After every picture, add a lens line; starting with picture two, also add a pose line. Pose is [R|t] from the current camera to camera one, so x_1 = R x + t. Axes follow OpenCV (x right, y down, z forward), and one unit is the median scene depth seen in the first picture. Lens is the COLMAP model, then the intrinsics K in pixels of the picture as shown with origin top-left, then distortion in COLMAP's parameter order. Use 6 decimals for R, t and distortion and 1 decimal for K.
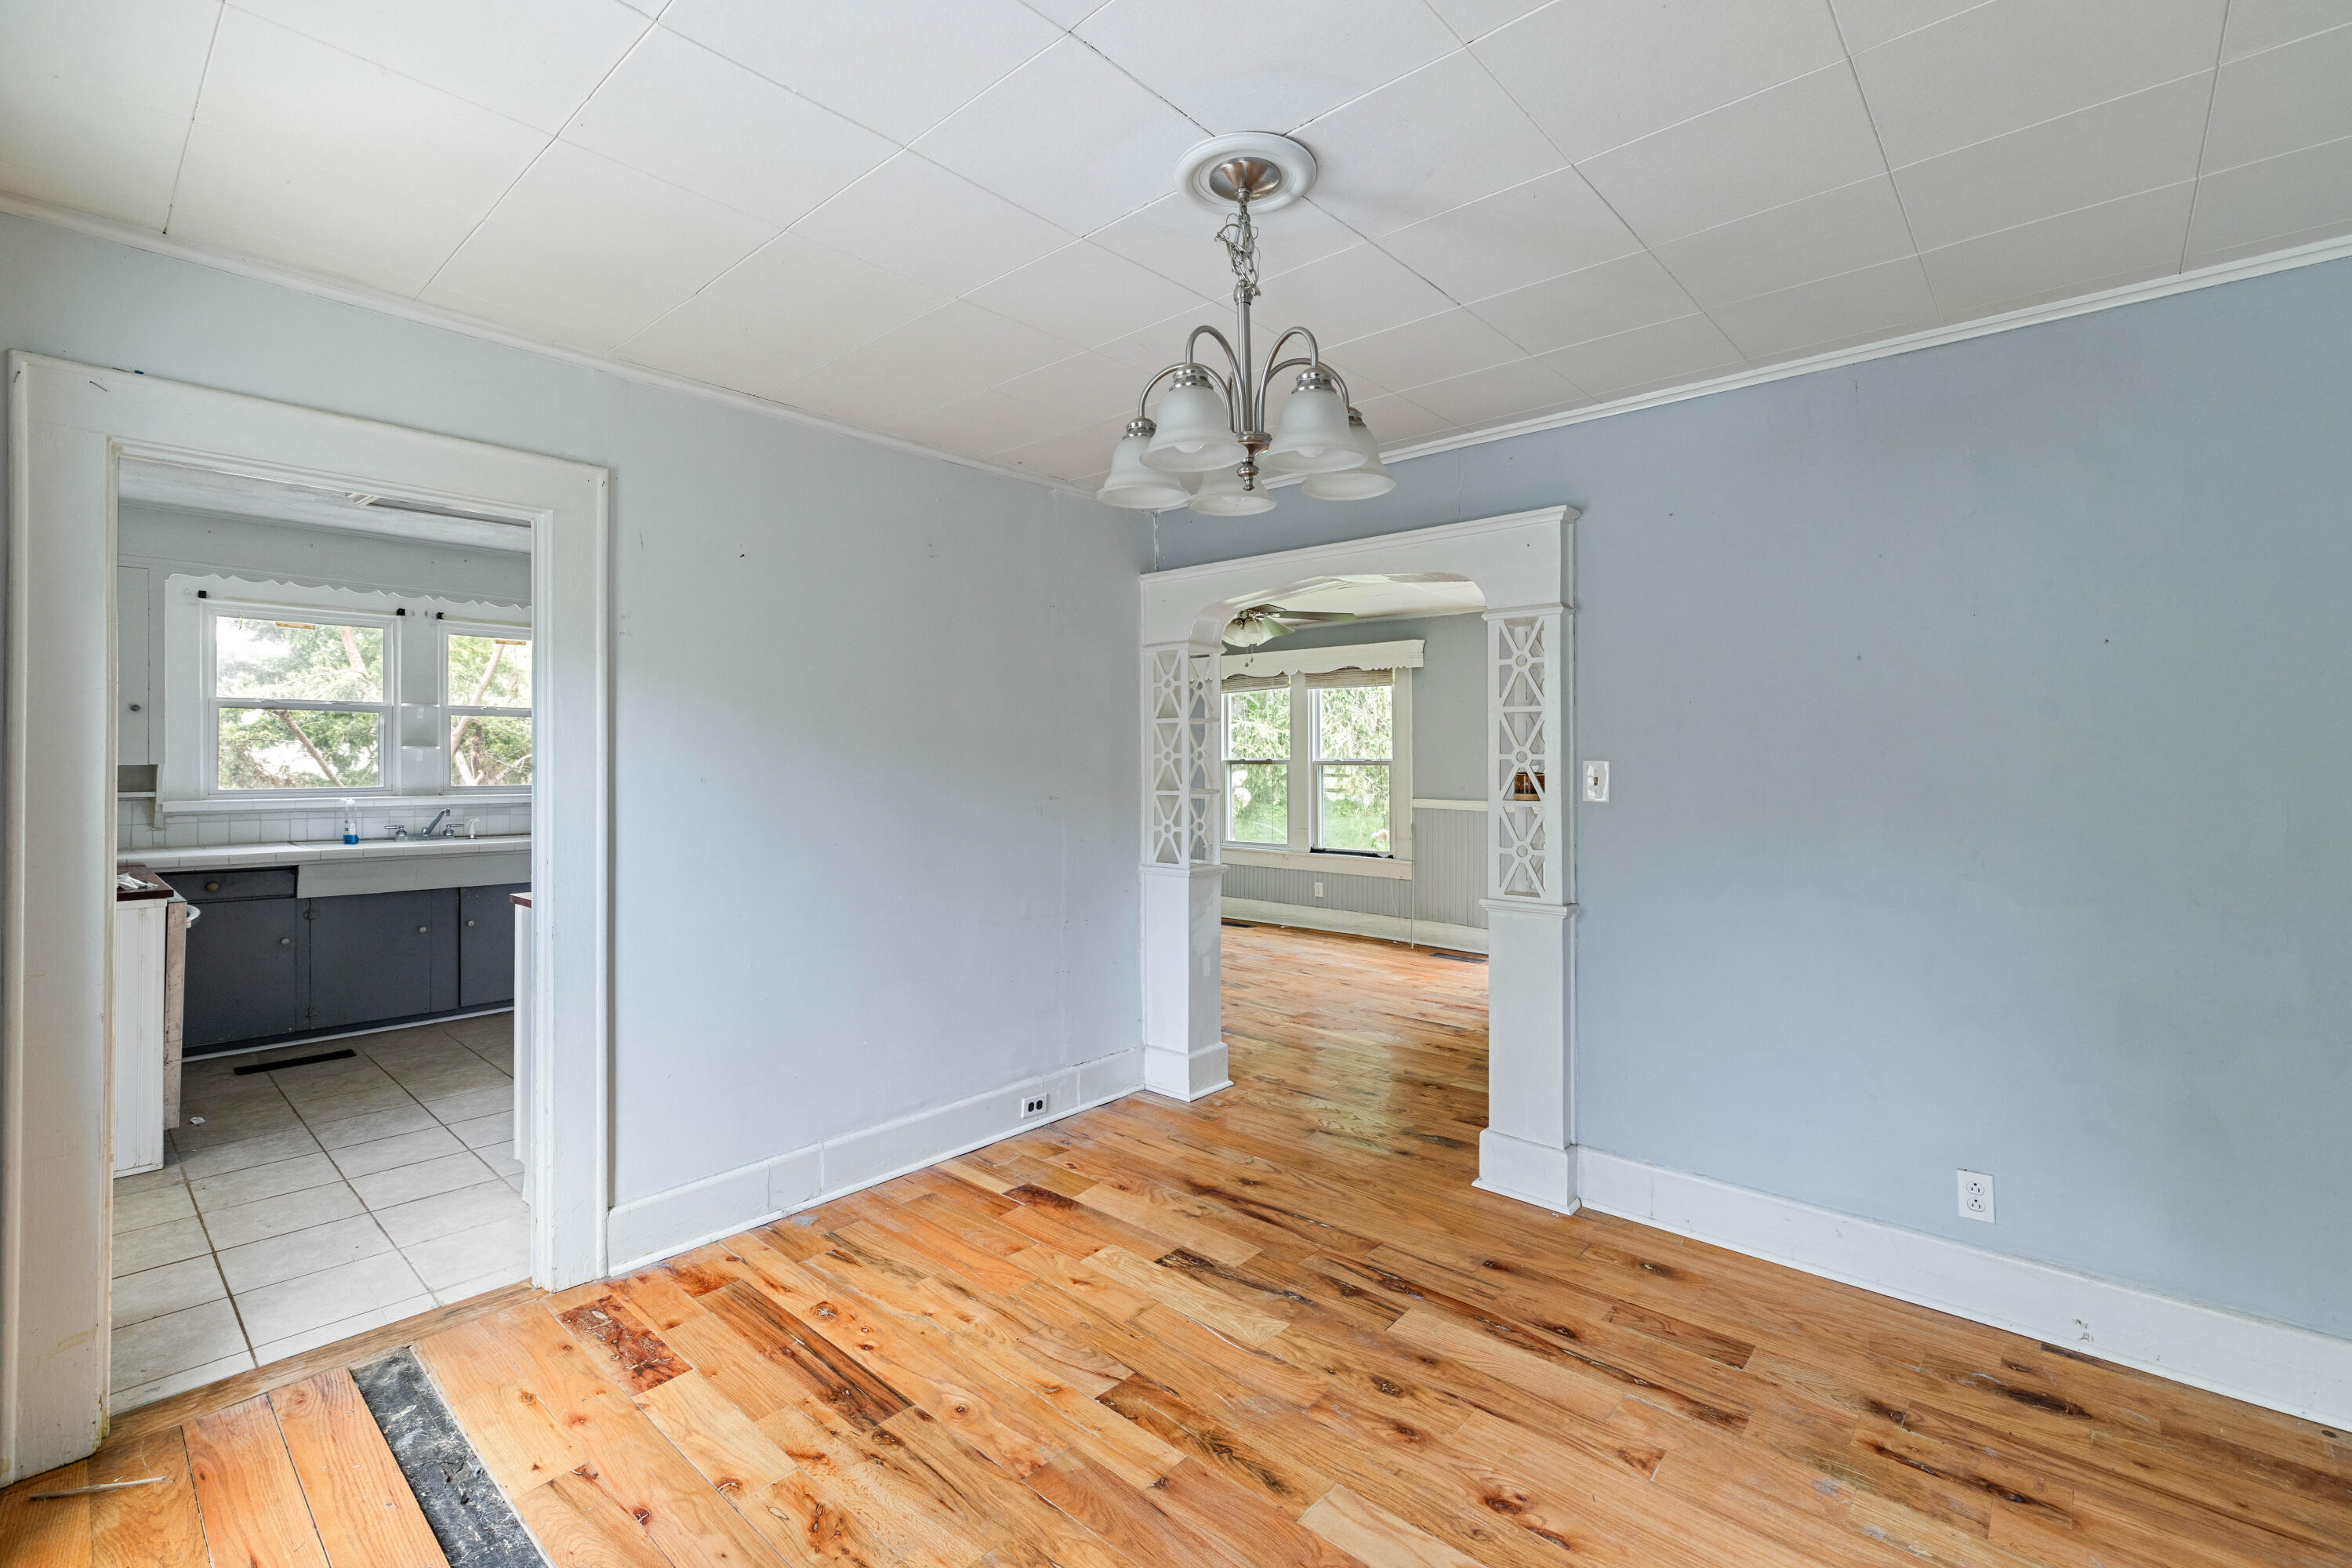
lens RADIAL K [[1027.4, 0, 1178.6], [0, 1027.4, 754.3], [0, 0, 1]] dist [0.000467, 0.000177]
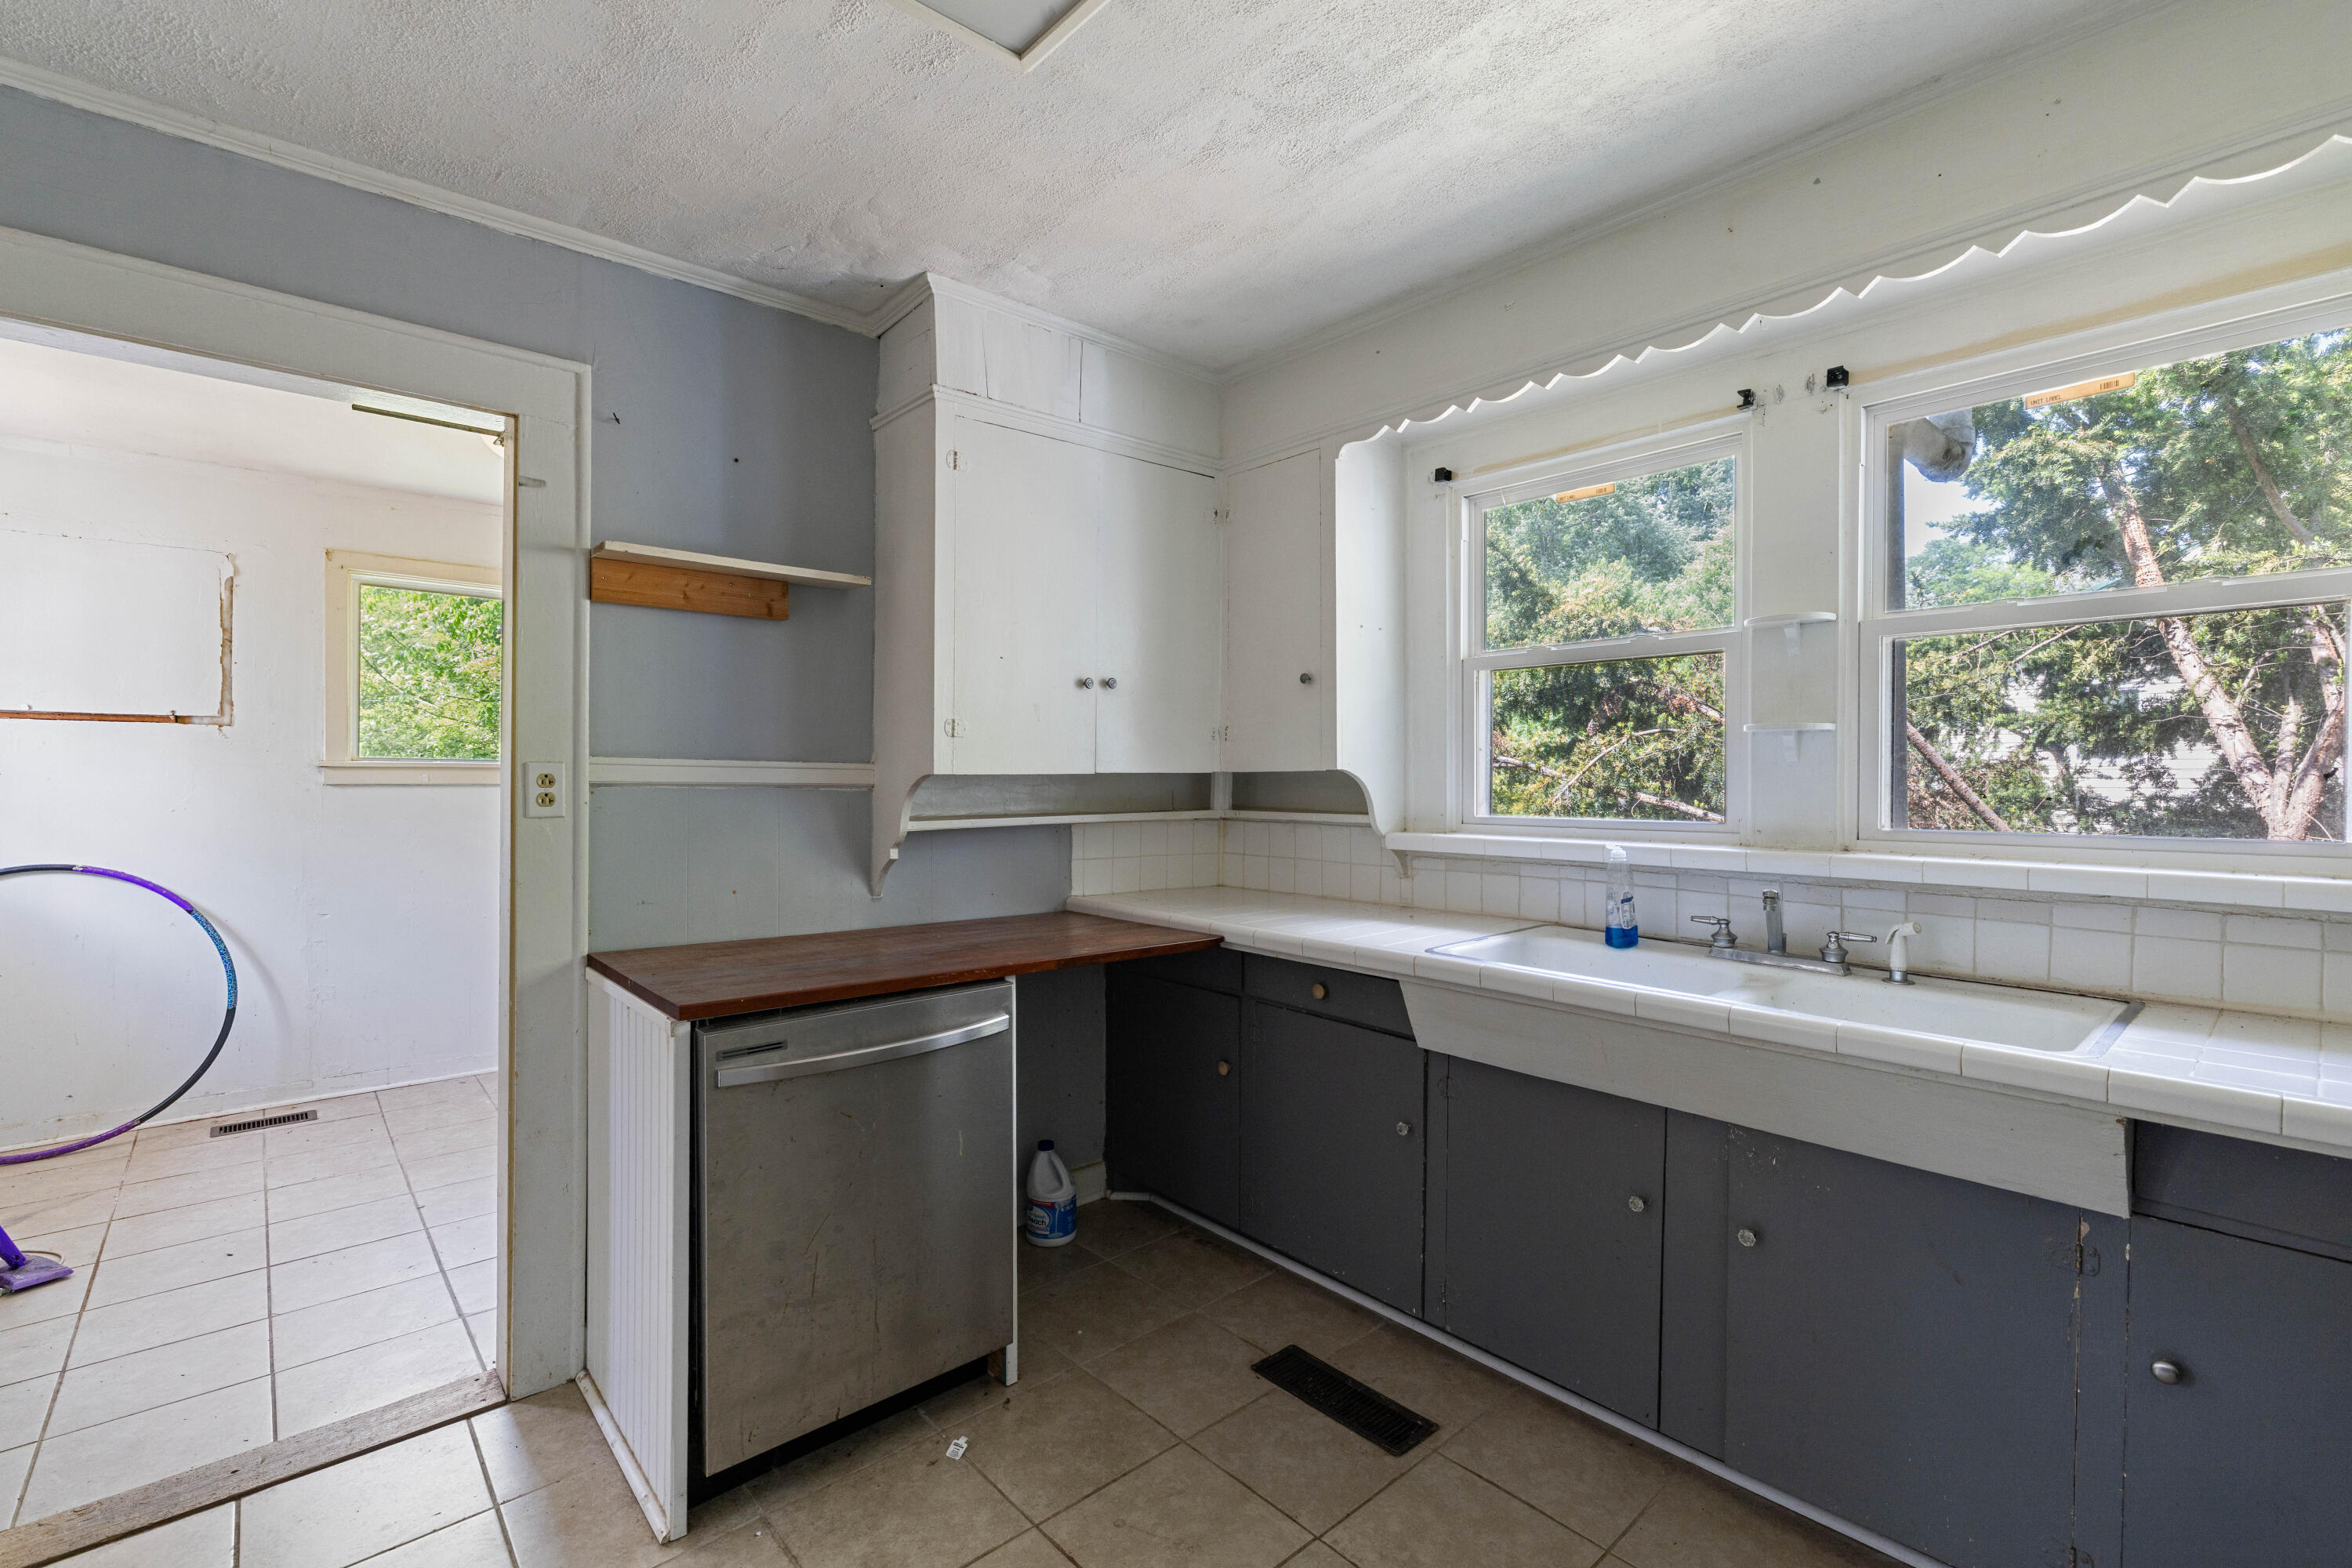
lens RADIAL K [[1047.9, 0, 1176.0], [0, 1047.9, 784.0], [0, 0, 1]] dist [-0.000520, 0.000130]
pose [[-0.122711, 0.004361, -0.992433, -0.351523], [0.005226, 0.999979, 0.003748, 0.014158], [0.992429, -0.004727, -0.122731, 0.925173]]
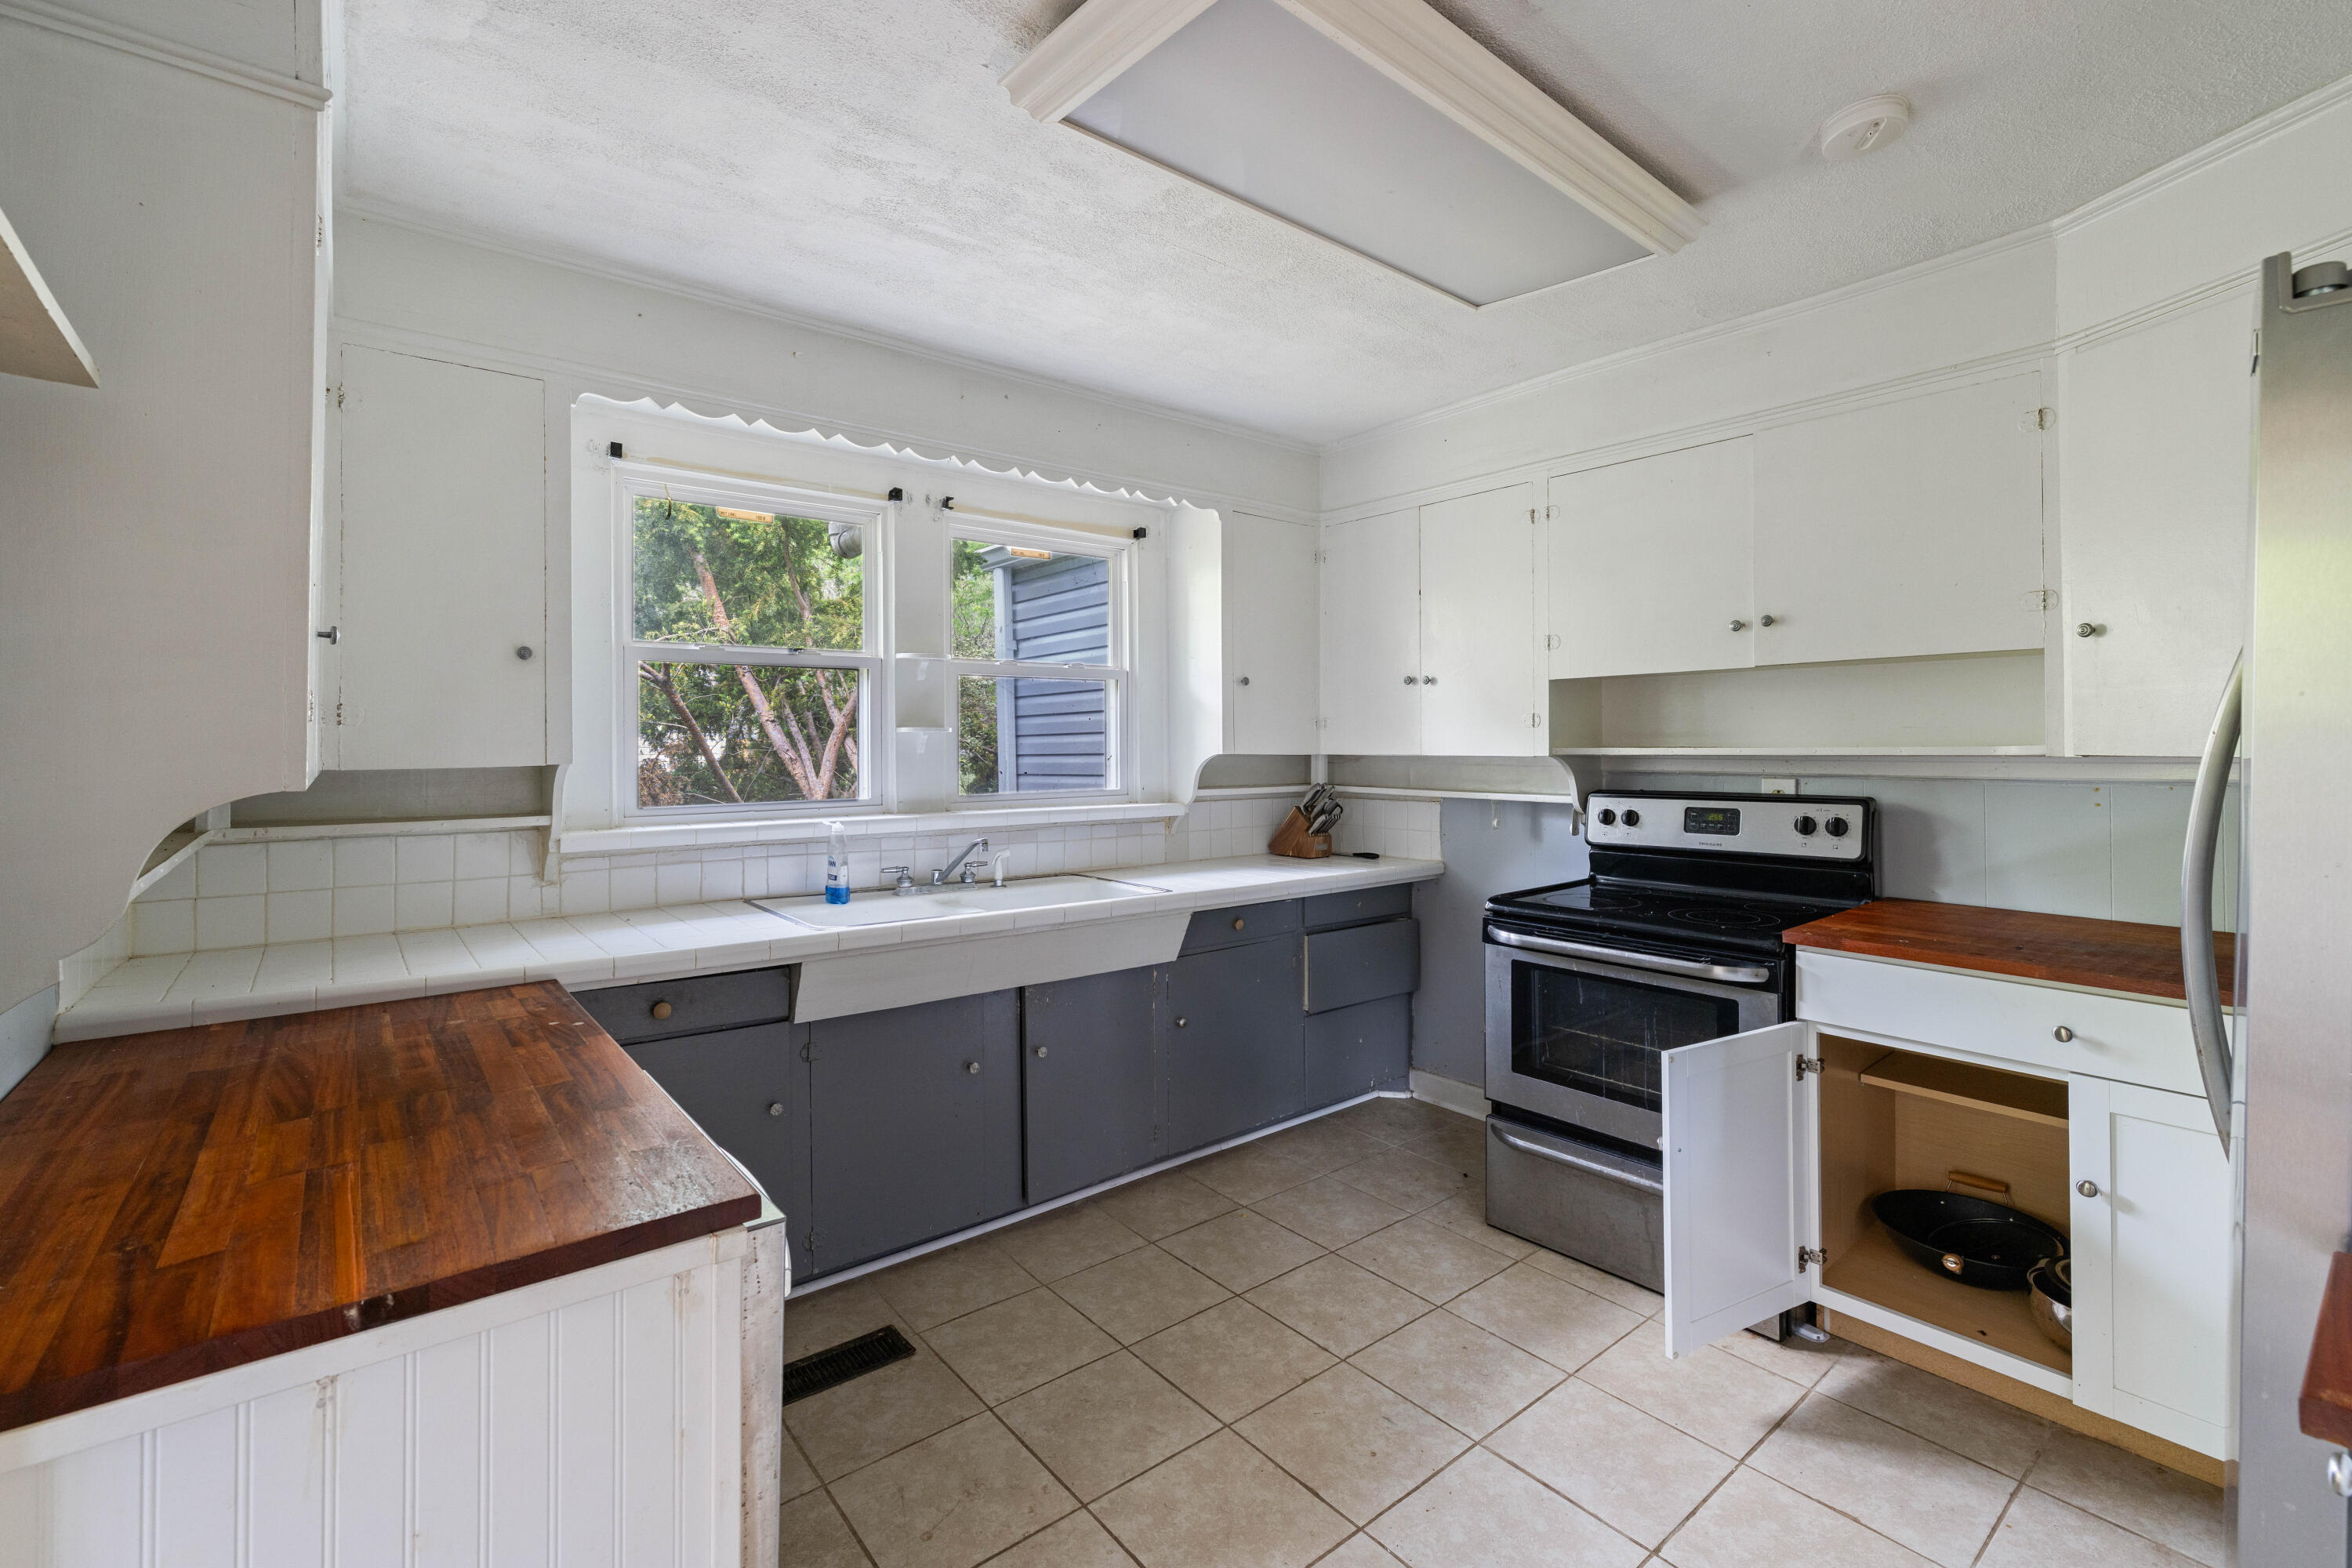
lens RADIAL K [[1030.5, 0, 1175.8], [0, 1030.5, 735.4], [0, 0, 1]] dist [-0.002133, -0.000206]
pose [[0.986674, -0.012022, -0.162267, -0.572366], [0.011500, 0.999925, -0.004153, 0.000814], [0.162305, 0.002231, 0.986738, 0.512443]]
